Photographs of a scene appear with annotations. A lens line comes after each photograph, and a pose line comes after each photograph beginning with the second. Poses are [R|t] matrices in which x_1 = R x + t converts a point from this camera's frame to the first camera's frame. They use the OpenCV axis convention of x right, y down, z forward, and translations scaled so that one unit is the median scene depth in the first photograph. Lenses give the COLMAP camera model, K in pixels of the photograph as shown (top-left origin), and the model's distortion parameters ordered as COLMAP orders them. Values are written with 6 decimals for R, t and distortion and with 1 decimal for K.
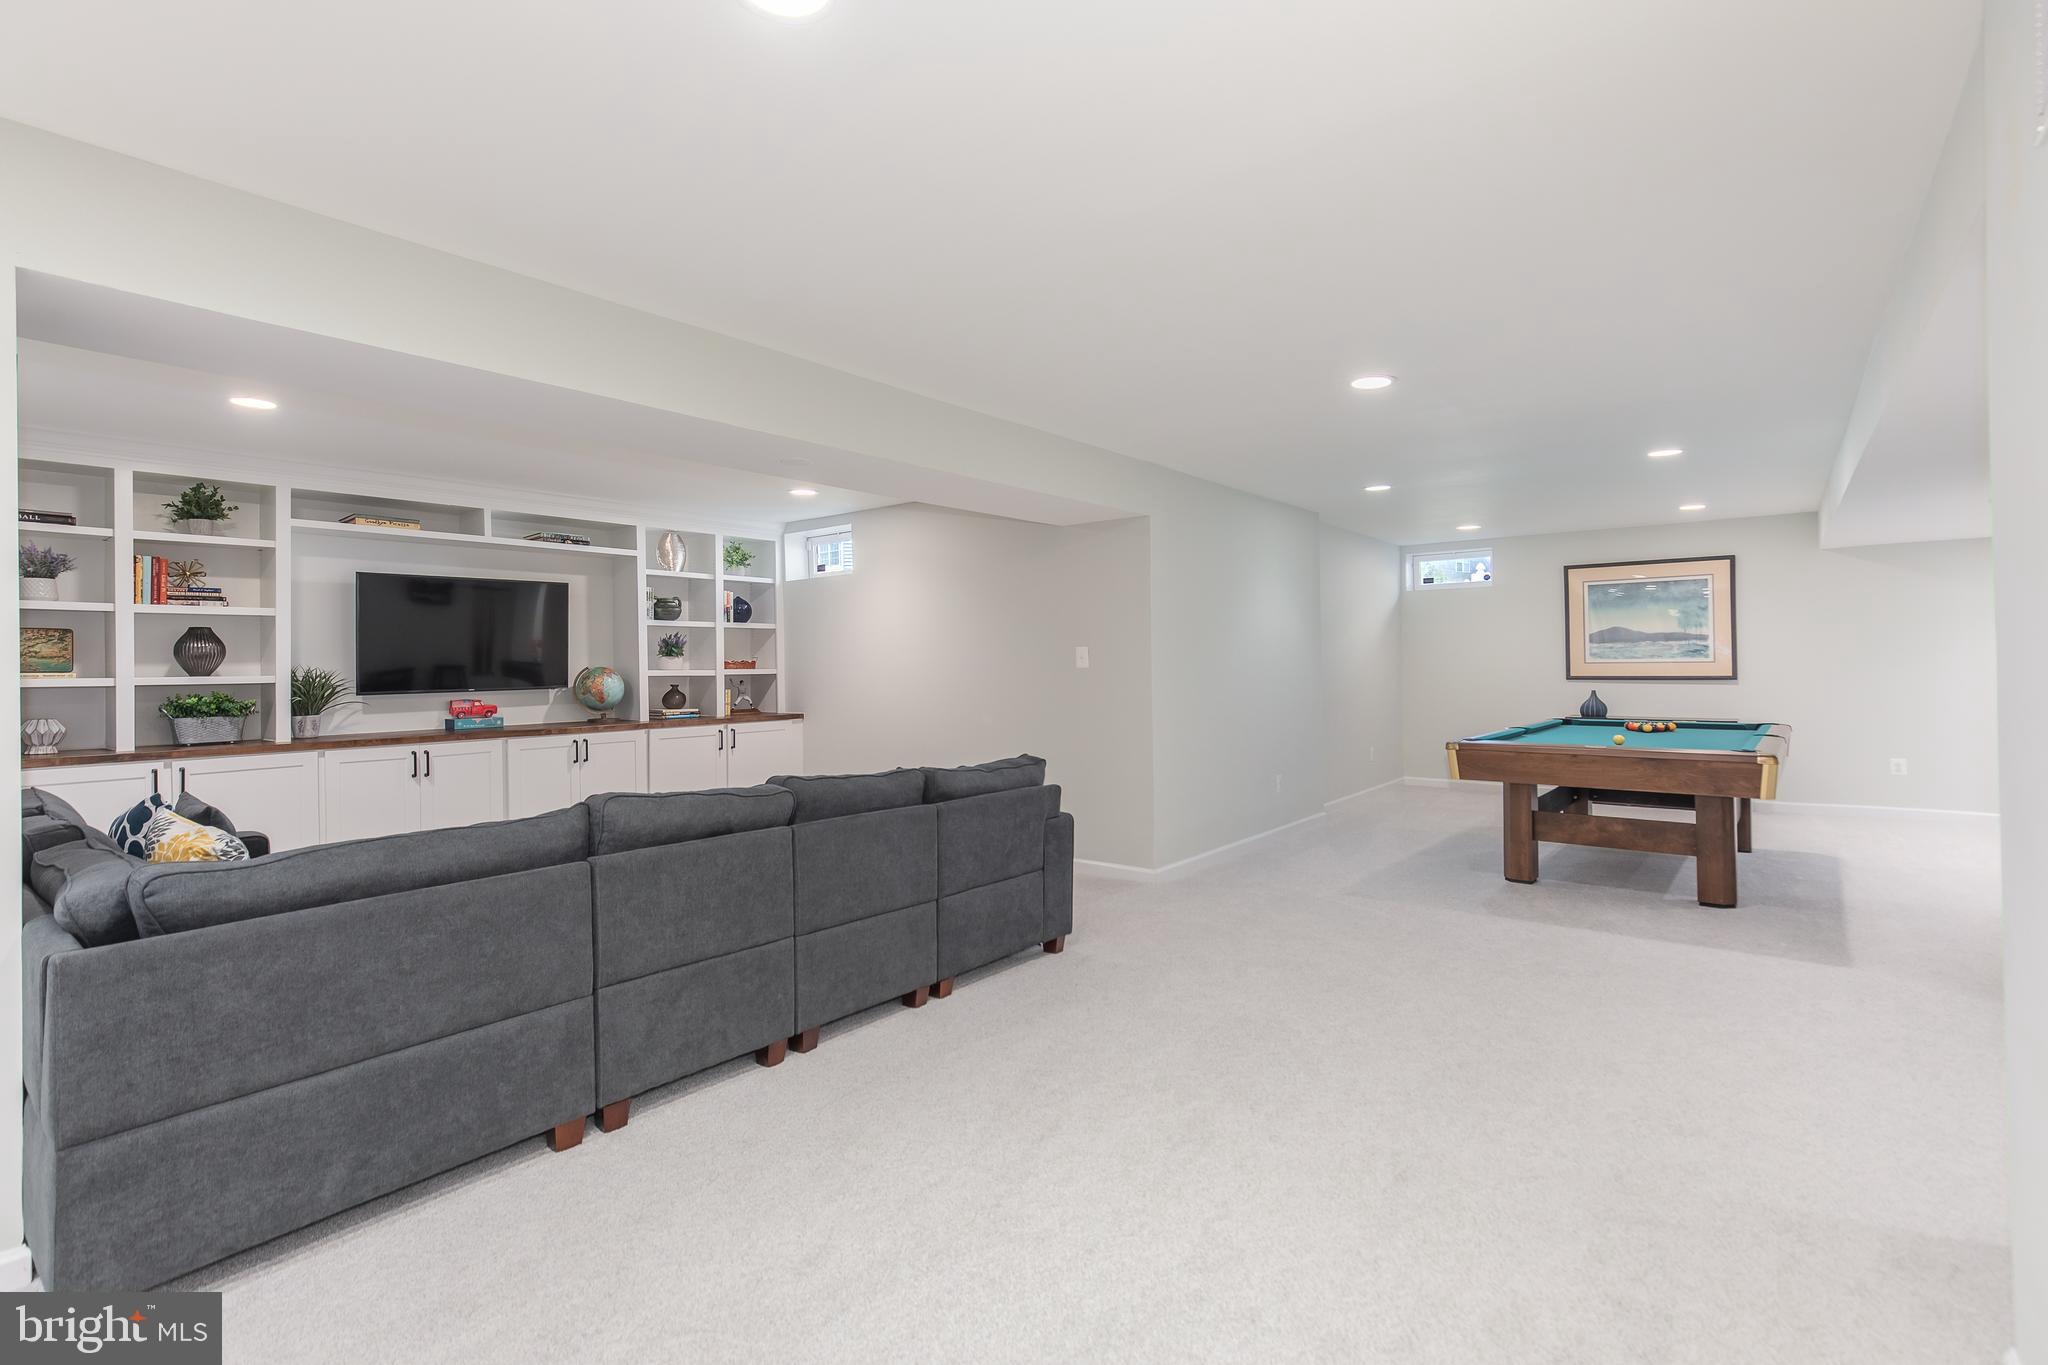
lens RADIAL K [[942.8, 0, 1011.0], [0, 942.8, 659.2], [0, 0, 1]] dist [0.000061, 0.000195]
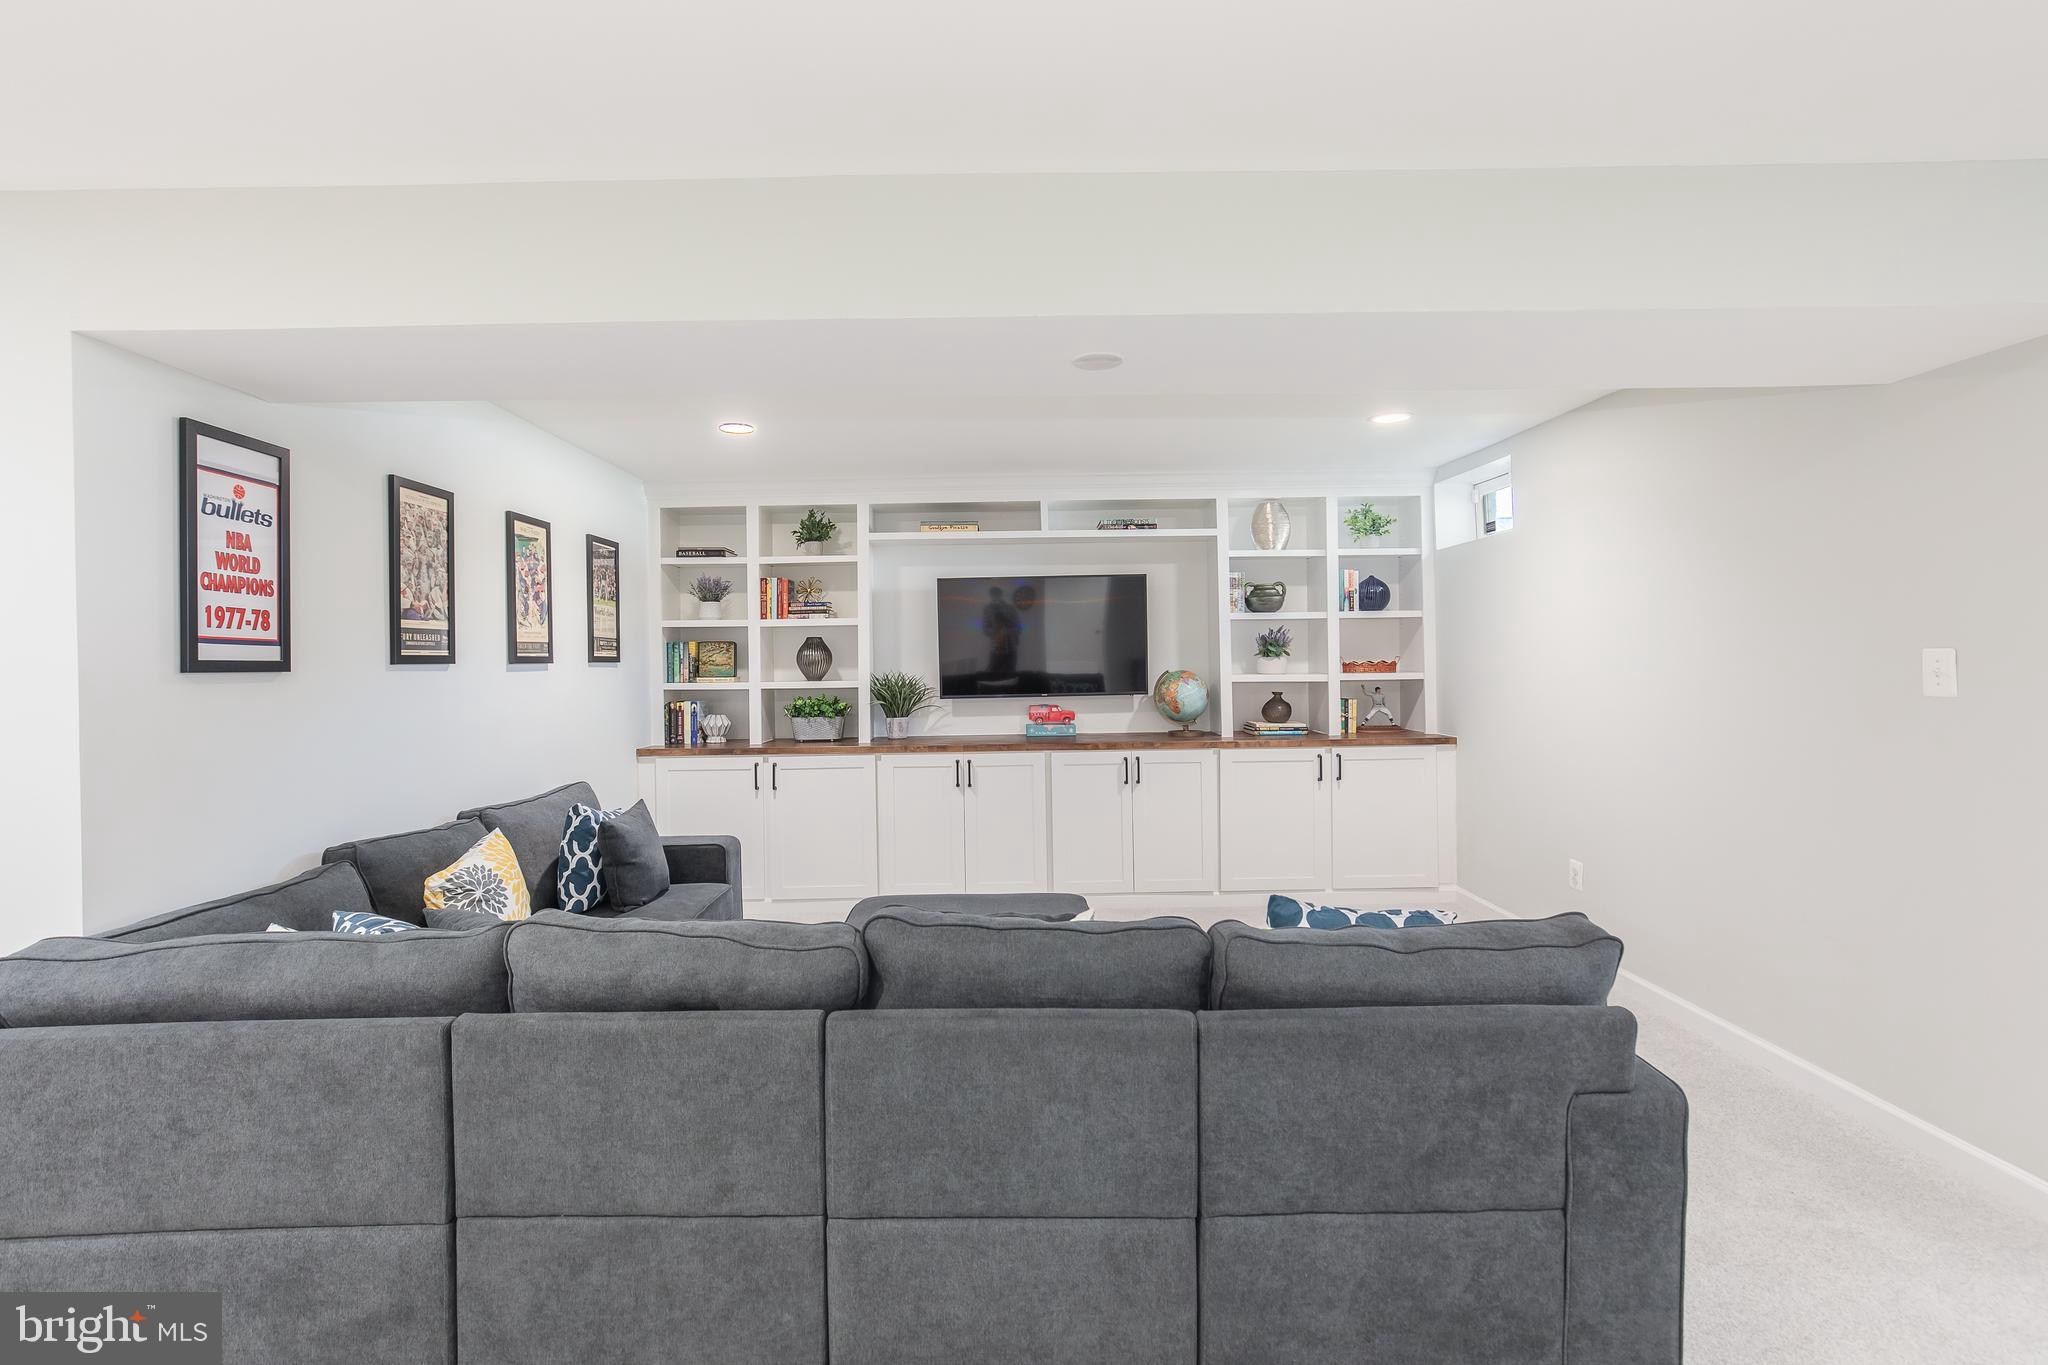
lens RADIAL K [[942.8, 0, 1011.0], [0, 942.8, 659.2], [0, 0, 1]] dist [0.000061, 0.000195]
pose [[0.639714, 0.006567, -0.768585, 0.140463], [0.010781, 0.999788, 0.017516, -0.021560], [0.768537, -0.019491, 0.639508, 0.396096]]
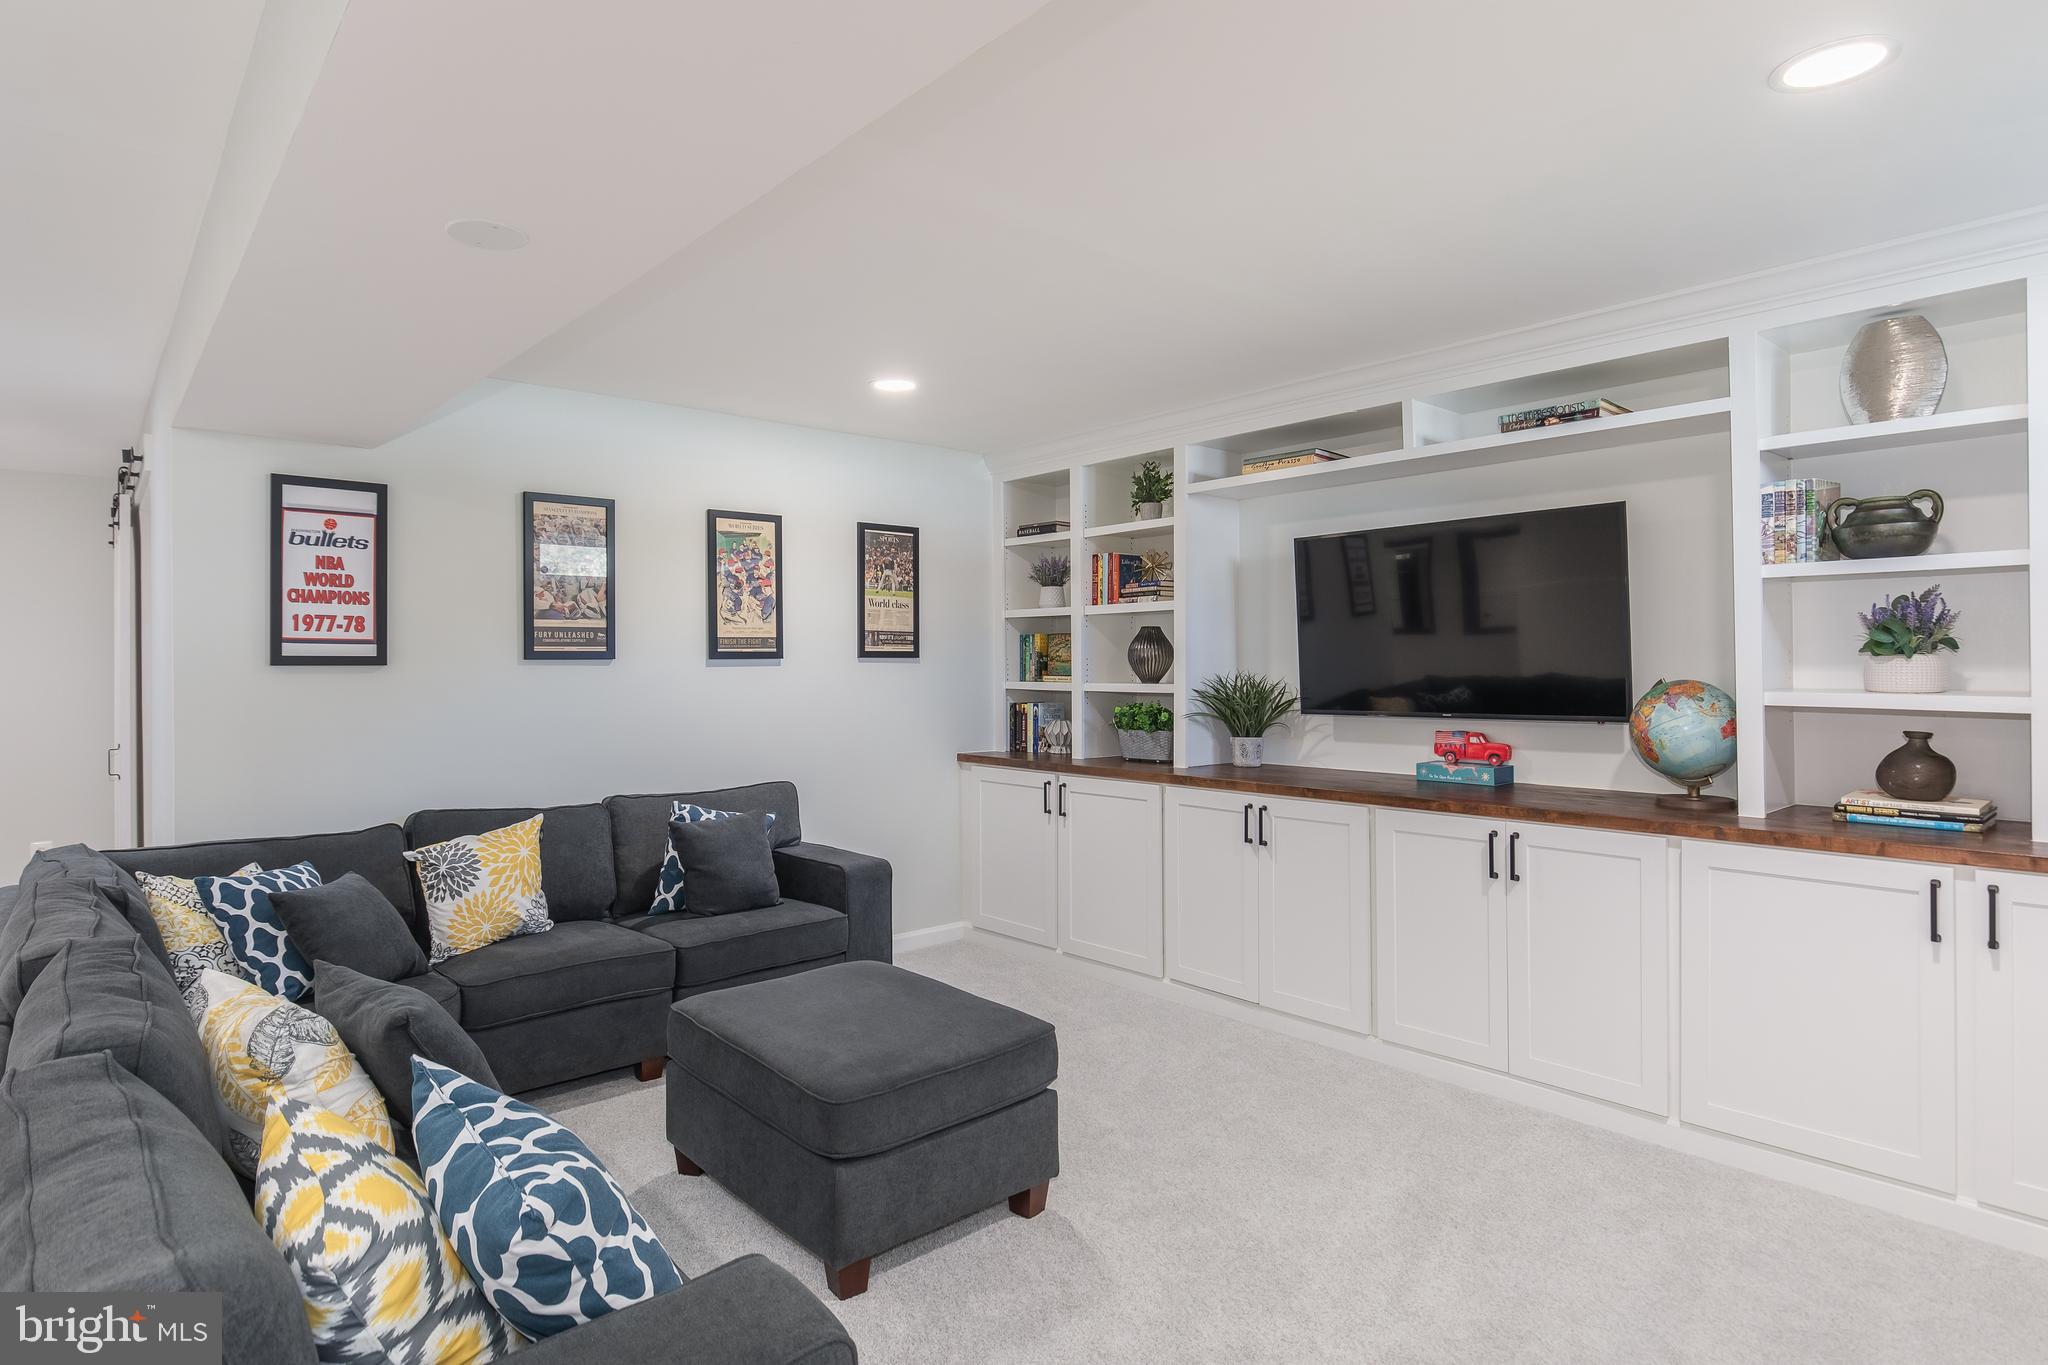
lens RADIAL K [[1108.2, 0, 1019.8], [0, 1108.2, 655.5], [0, 0, 1]] dist [-0.002413, -0.000846]
pose [[-0.173224, 0.011783, -0.984812, 0.151457], [0.017883, 0.999801, 0.008817, -0.015947], [0.984720, -0.016084, -0.173400, 0.917971]]
